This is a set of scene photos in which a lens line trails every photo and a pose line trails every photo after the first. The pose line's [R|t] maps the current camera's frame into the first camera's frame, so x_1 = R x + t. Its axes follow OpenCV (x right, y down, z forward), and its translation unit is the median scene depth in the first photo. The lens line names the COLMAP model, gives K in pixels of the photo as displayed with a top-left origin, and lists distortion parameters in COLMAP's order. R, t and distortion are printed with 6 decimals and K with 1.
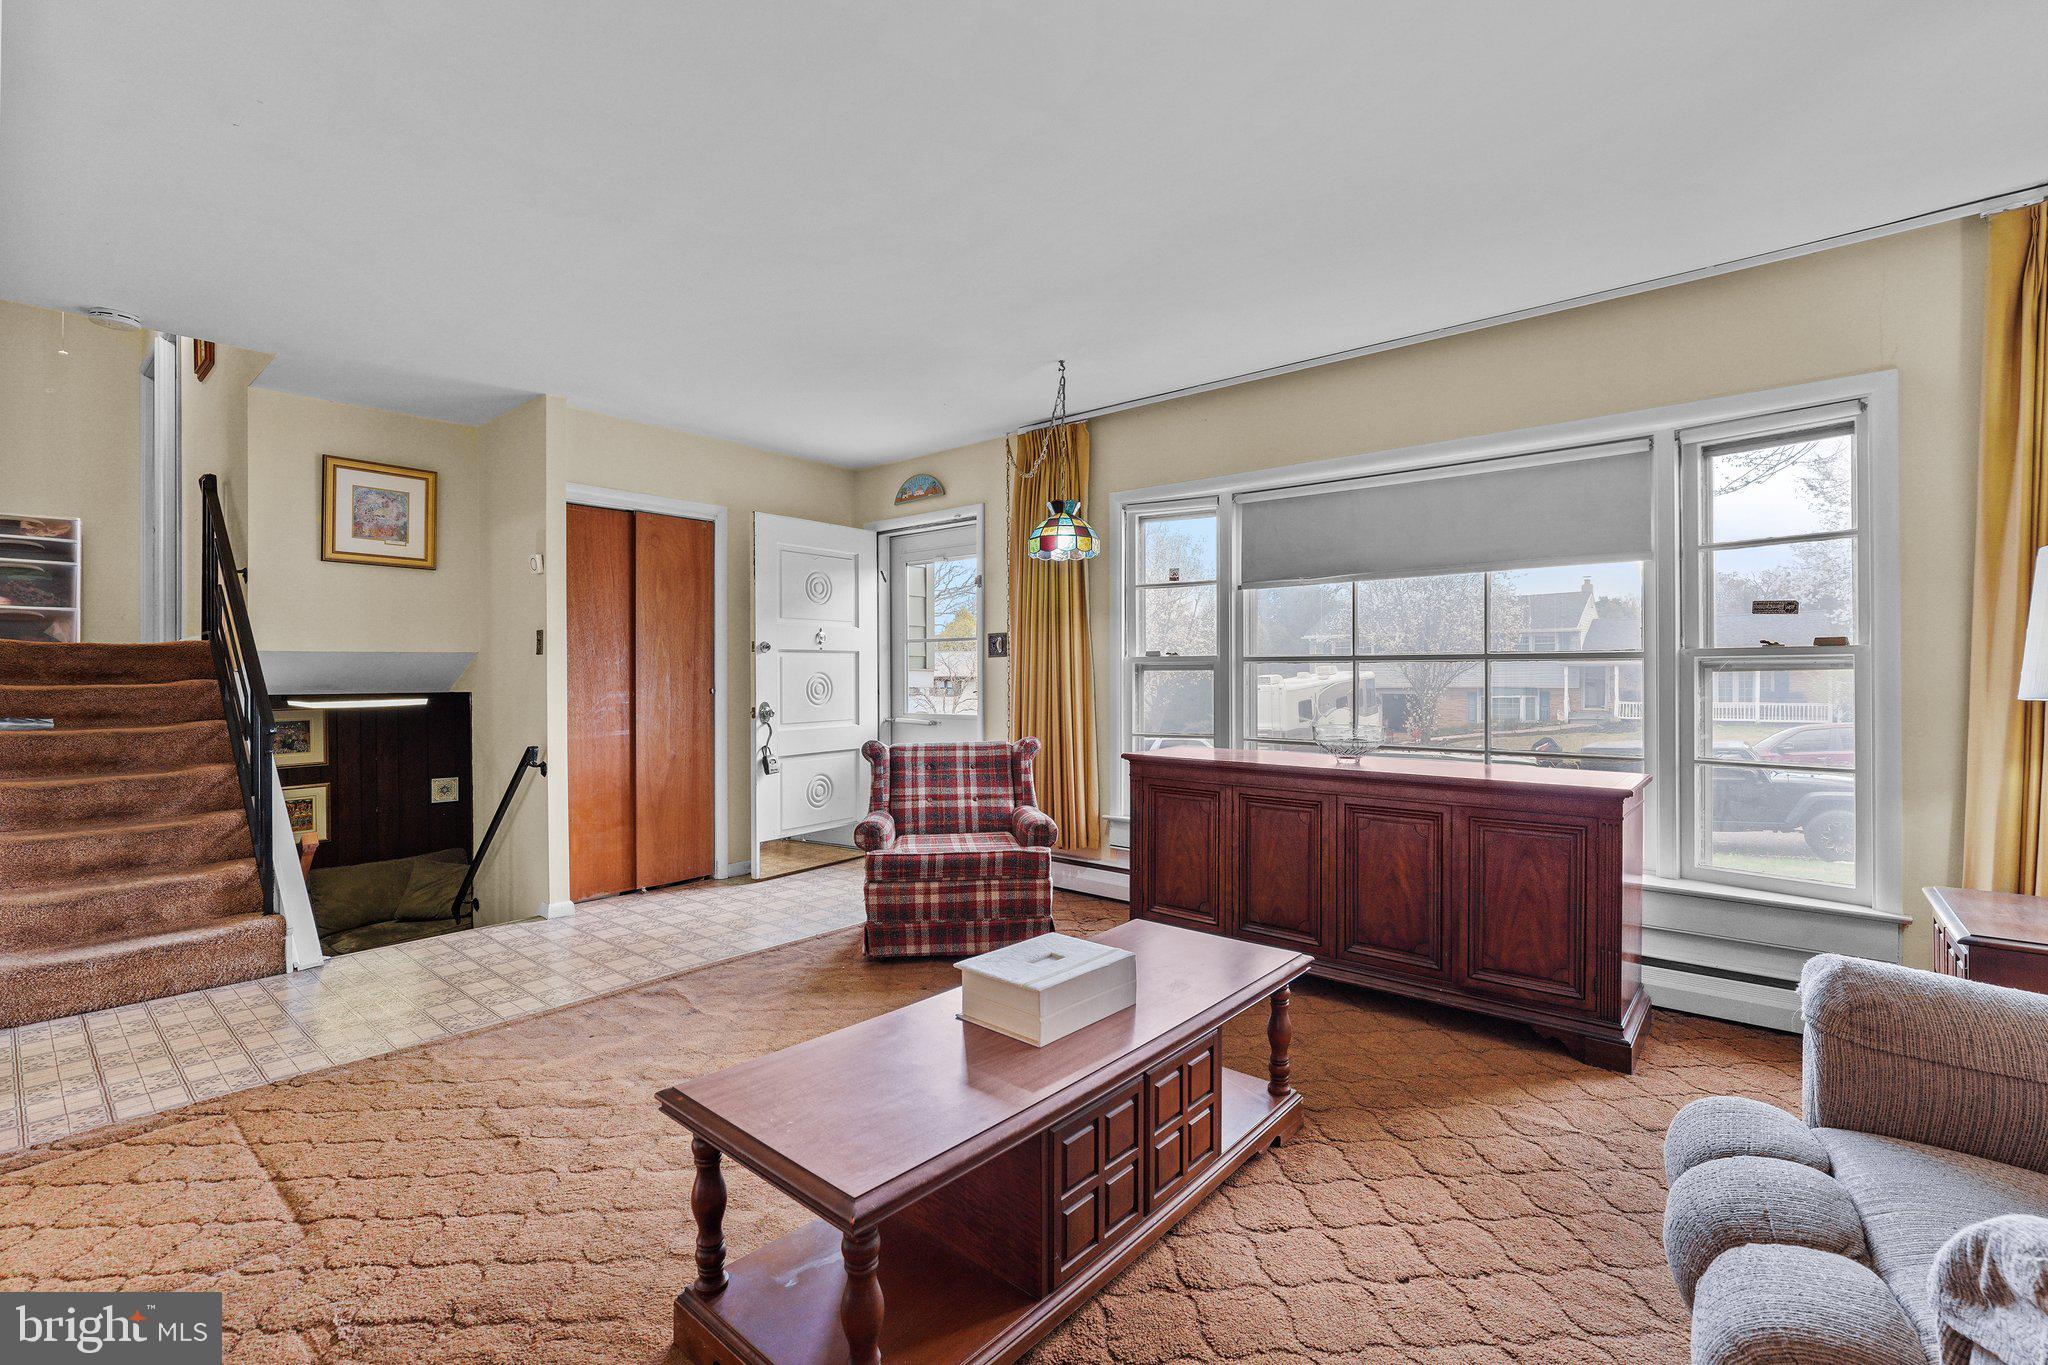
lens RADIAL K [[895.2, 0, 1024.0], [0, 895.2, 682.5], [0, 0, 1]] dist [-0.003959, -0.000825]
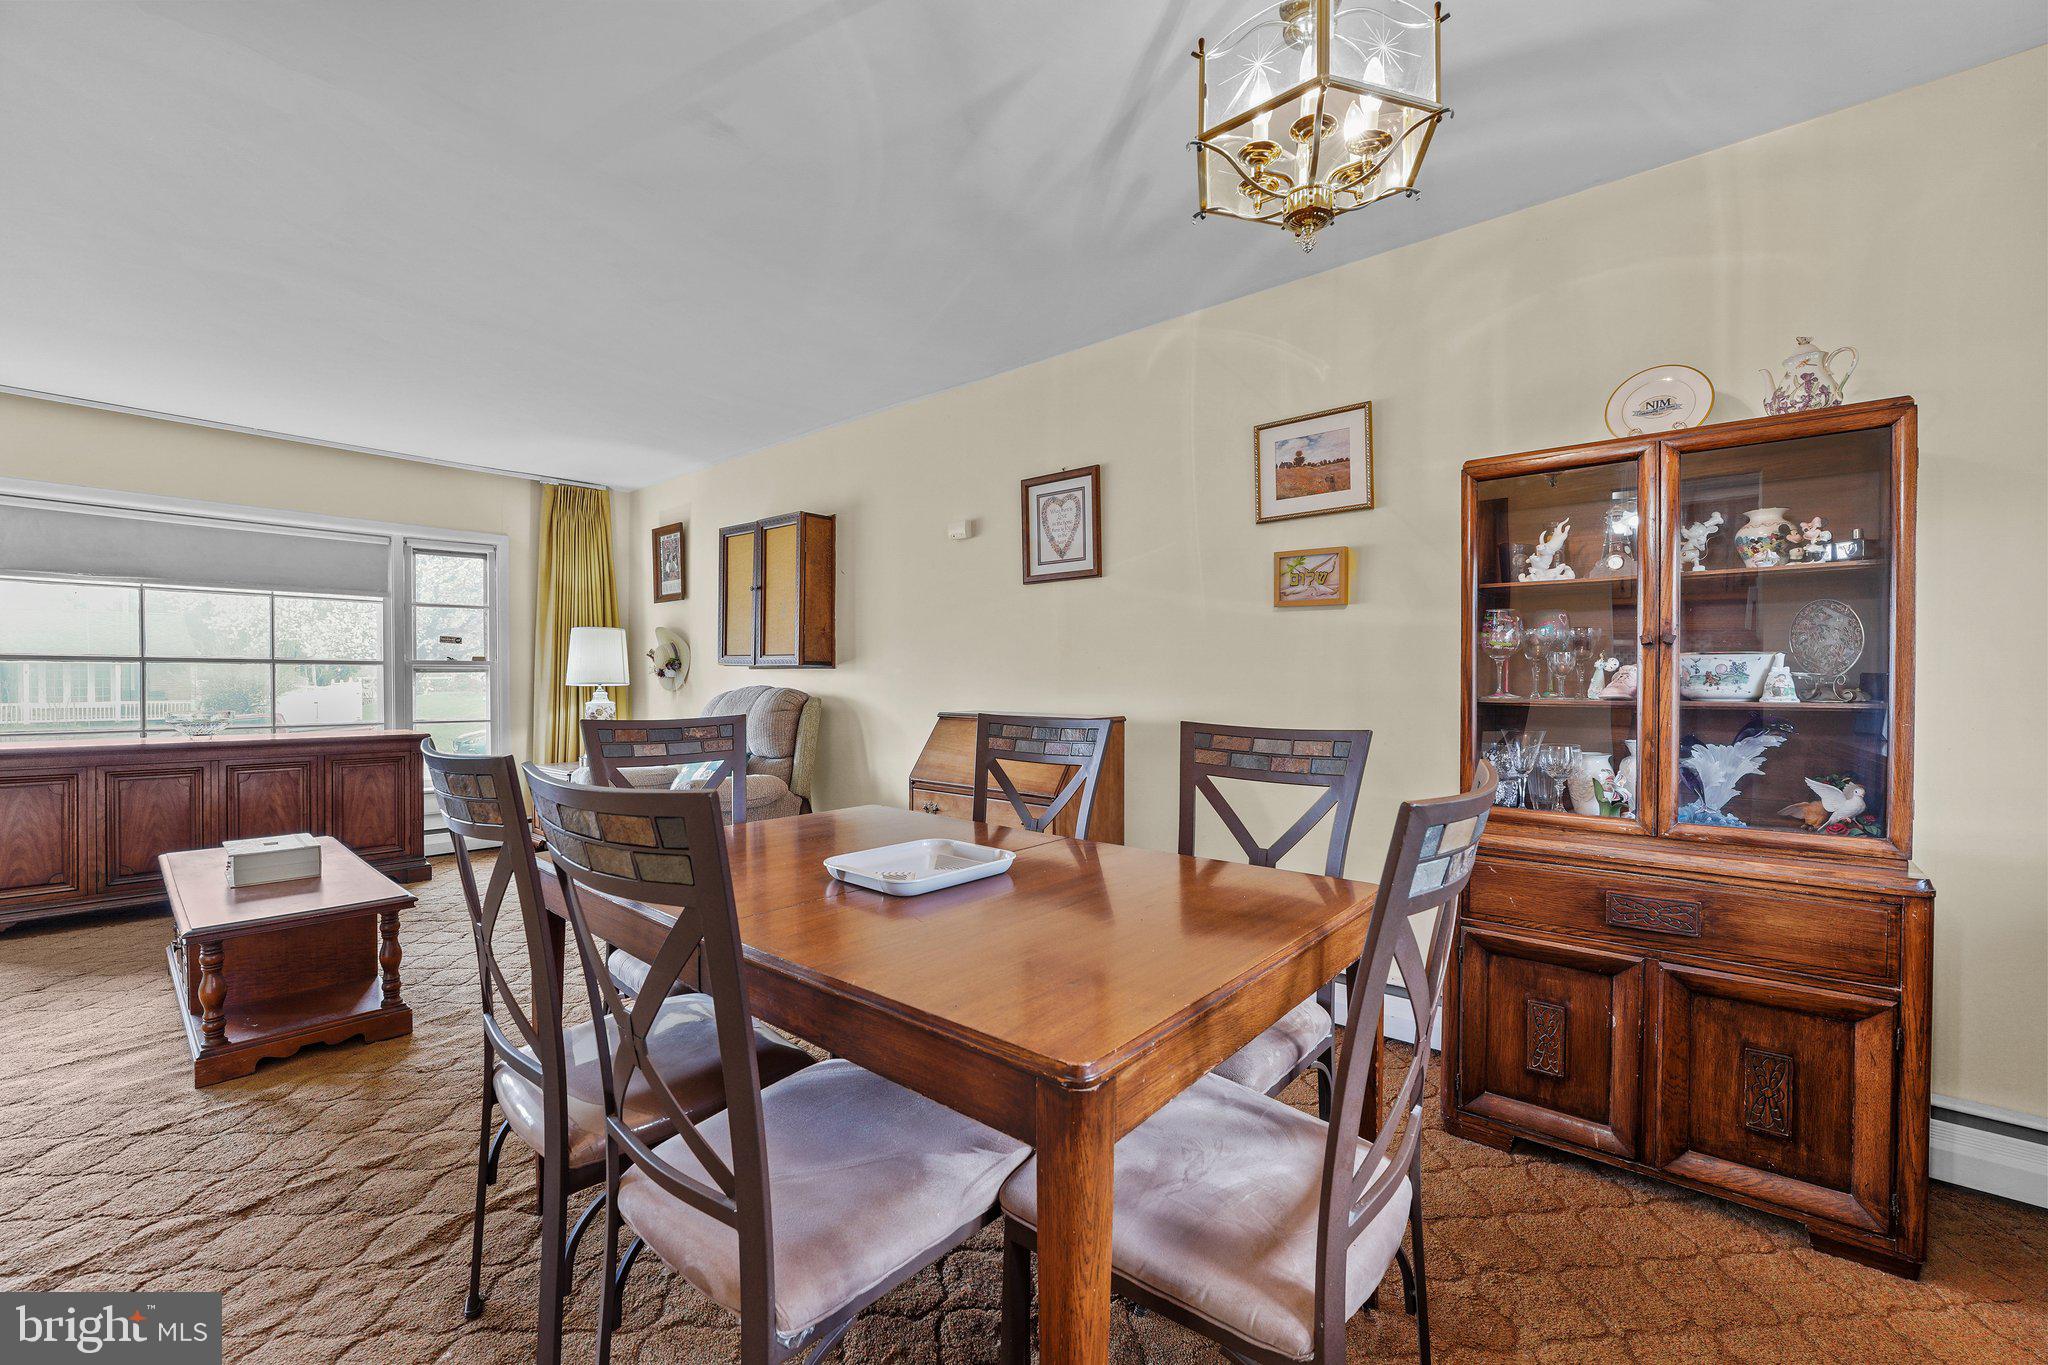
lens RADIAL K [[835.0, 0, 1022.6], [0, 835.0, 686.1], [0, 0, 1]] dist [-0.016043, 0.000798]
pose [[0.006607, -0.006801, 0.999955, -0.576852], [0.001750, 0.999975, 0.006790, 0.003560], [-0.999977, 0.001705, 0.006619, -0.155046]]
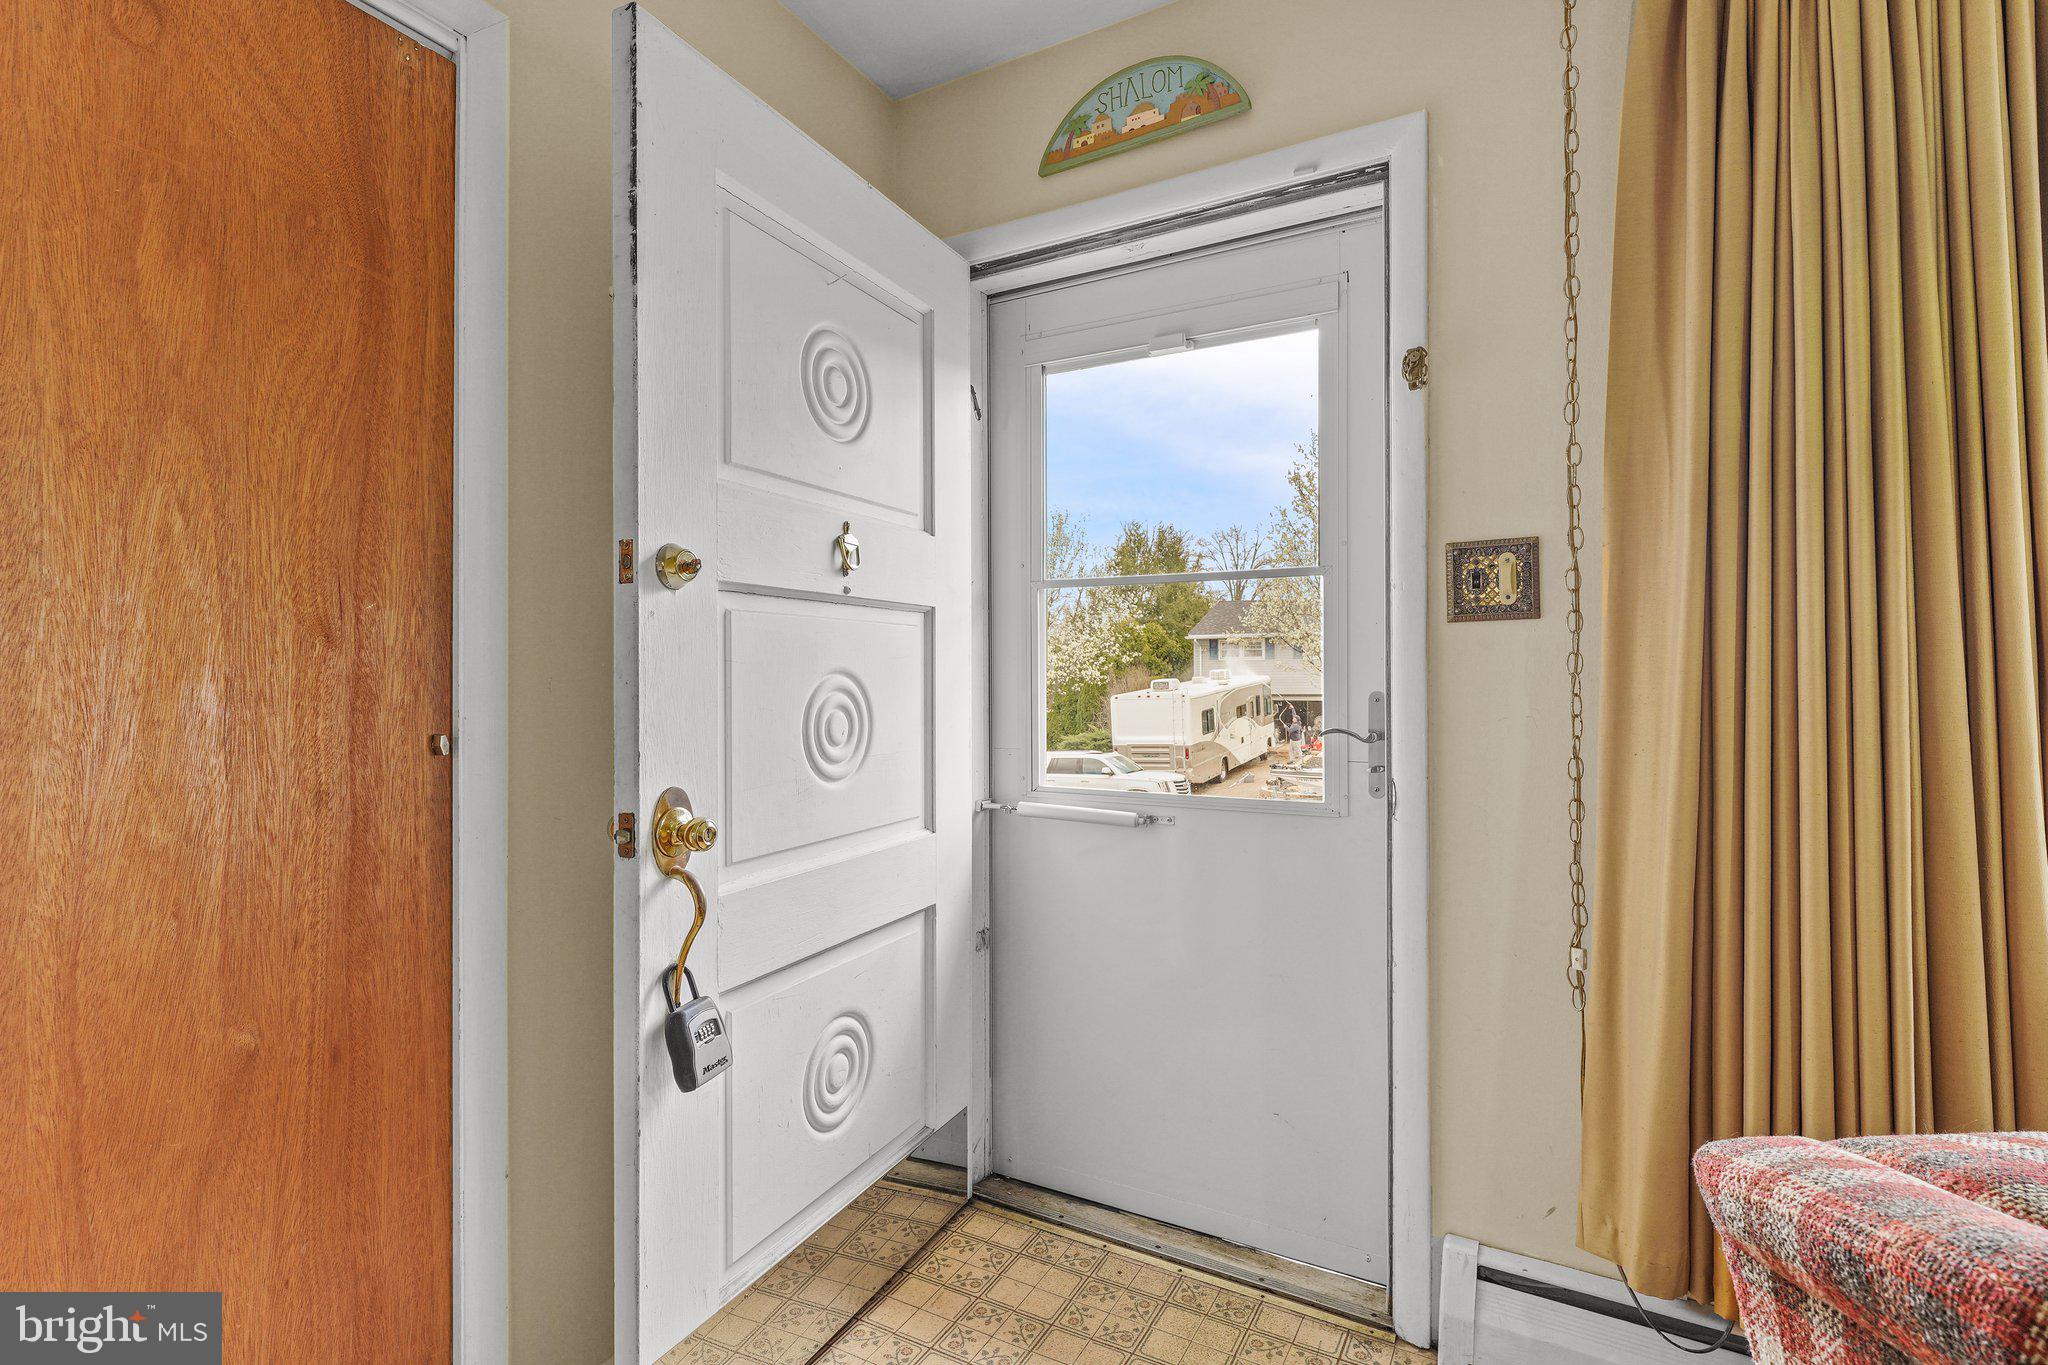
lens RADIAL K [[973.5, 0, 1024.0], [0, 973.5, 682.5], [0, 0, 1]] dist [-0.001638, -0.000364]
pose [[0.982901, 0.001226, 0.184131, -0.247382], [-0.000195, 0.999984, -0.005615, -0.006038], [-0.184135, 0.005483, 0.982886, 0.727322]]
